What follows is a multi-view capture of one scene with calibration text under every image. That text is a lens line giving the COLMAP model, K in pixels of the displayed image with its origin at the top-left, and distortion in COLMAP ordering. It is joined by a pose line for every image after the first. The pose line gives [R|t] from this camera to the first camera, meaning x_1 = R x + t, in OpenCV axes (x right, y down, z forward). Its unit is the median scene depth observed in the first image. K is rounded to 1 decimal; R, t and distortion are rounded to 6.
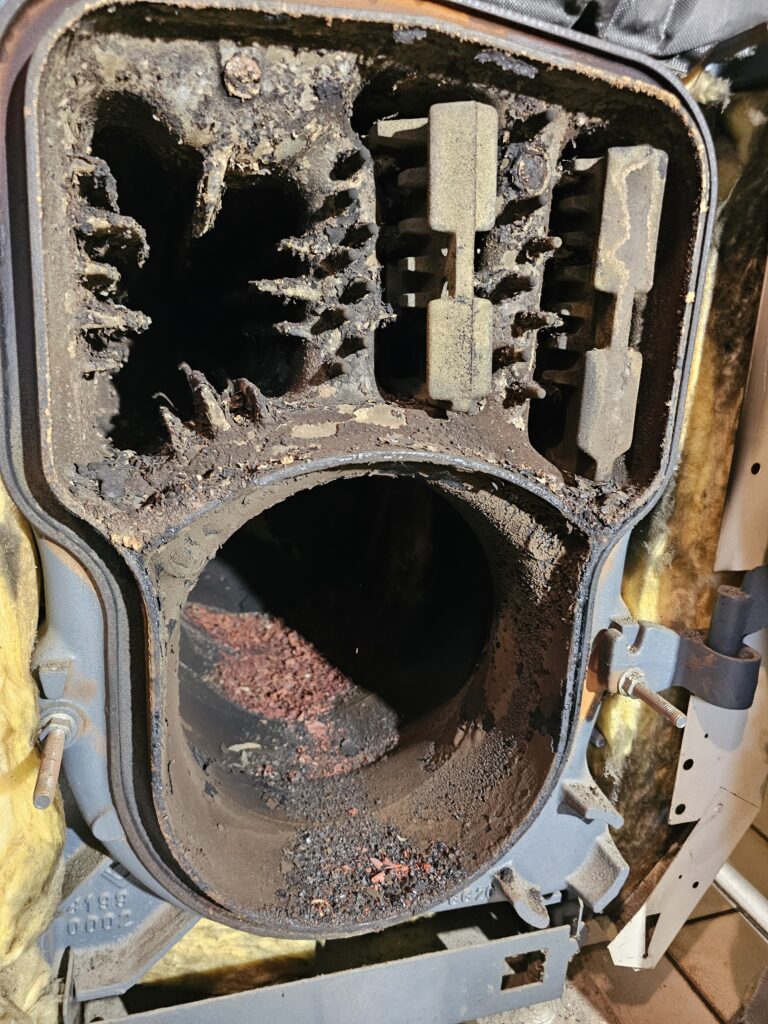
lens RADIAL K [[681.5, 0, 384.0], [0, 681.5, 512.0], [0, 0, 1]] dist [-0.017219, -0.003712]
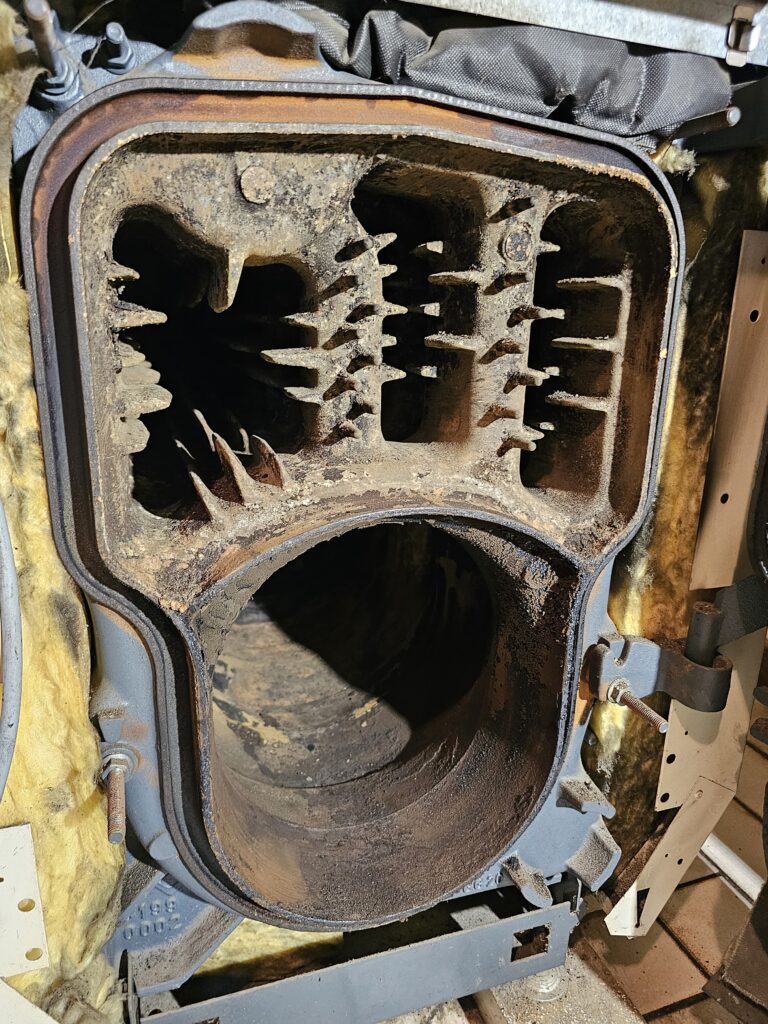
lens RADIAL K [[681.5, 0, 384.0], [0, 681.5, 512.0], [0, 0, 1]] dist [-0.017219, -0.003712]
pose [[0.998790, -0.042547, 0.024677, -0.040161], [0.041467, 0.998225, 0.042759, -0.114126], [-0.026452, -0.041684, 0.998781, -0.102050]]
